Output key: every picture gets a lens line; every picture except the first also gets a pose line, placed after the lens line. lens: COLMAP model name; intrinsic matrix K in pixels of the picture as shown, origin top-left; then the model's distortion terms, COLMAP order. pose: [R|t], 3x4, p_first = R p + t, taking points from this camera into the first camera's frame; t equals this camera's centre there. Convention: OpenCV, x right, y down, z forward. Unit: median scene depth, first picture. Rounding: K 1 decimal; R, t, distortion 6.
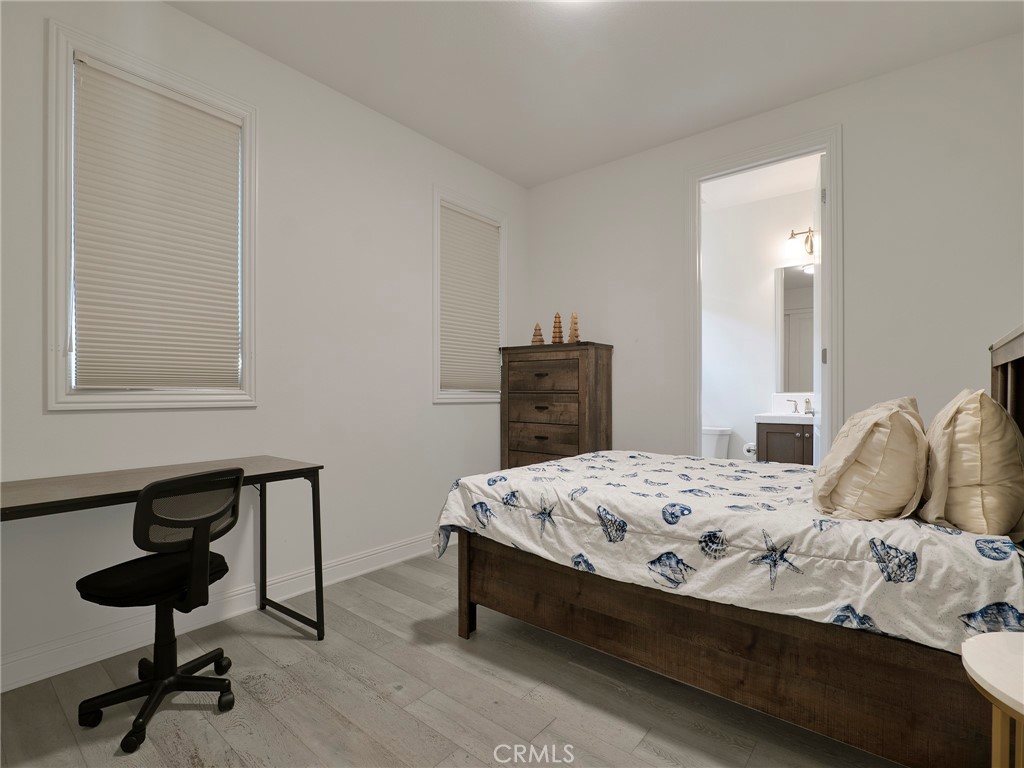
lens RADIAL K [[484.4, 0, 512.0], [0, 484.4, 385.8], [0, 0, 1]] dist [-0.013685, 0.002800]
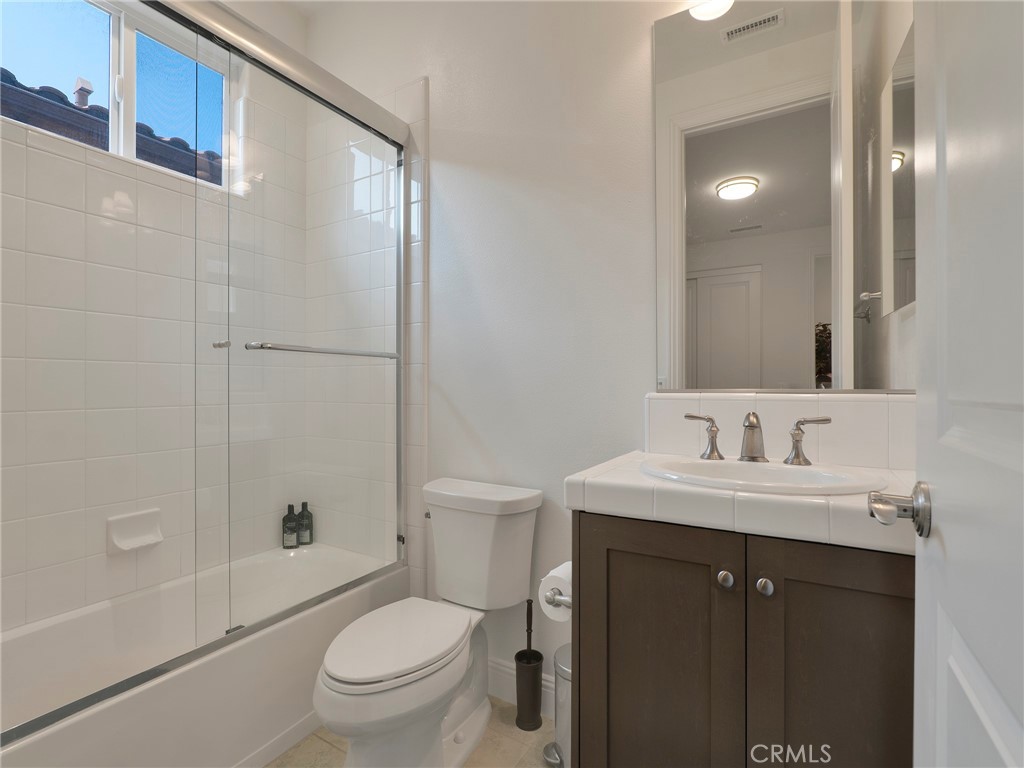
lens RADIAL K [[484.4, 0, 512.0], [0, 484.4, 385.8], [0, 0, 1]] dist [-0.013685, 0.002800]
pose [[0.987139, -0.003496, 0.159824, 0.433285], [0.002835, 0.999986, 0.004369, 0.009018], [-0.159838, -0.003859, 0.987136, 0.749425]]
